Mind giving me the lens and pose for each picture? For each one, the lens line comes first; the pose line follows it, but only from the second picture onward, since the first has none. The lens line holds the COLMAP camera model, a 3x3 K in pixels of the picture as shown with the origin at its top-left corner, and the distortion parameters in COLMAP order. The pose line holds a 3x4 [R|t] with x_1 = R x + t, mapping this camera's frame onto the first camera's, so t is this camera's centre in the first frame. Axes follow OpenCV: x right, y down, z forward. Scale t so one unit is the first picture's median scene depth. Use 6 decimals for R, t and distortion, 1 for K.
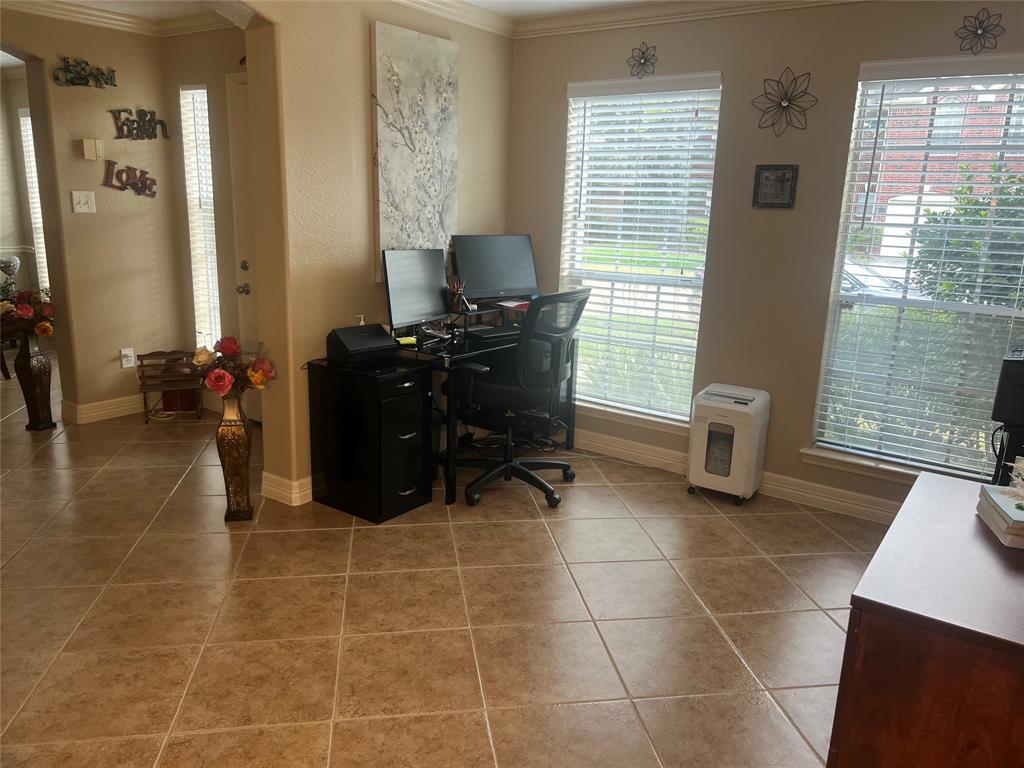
lens RADIAL K [[763.5, 0, 510.0], [0, 763.5, 391.3], [0, 0, 1]] dist [0.051612, -0.072327]
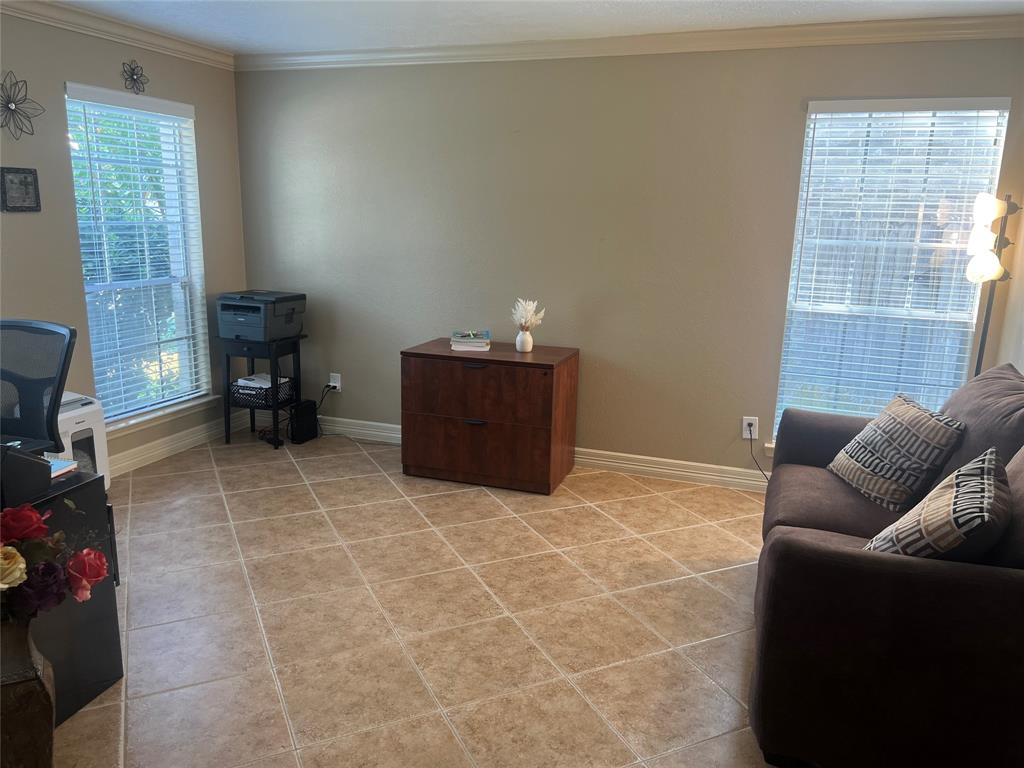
lens RADIAL K [[763.5, 0, 510.0], [0, 763.5, 391.3], [0, 0, 1]] dist [0.051612, -0.072327]
pose [[-0.277036, -0.256812, 0.925904, -0.837197], [0.196939, 0.927987, 0.316315, -0.223149], [-0.940461, 0.269977, -0.206510, 0.708569]]
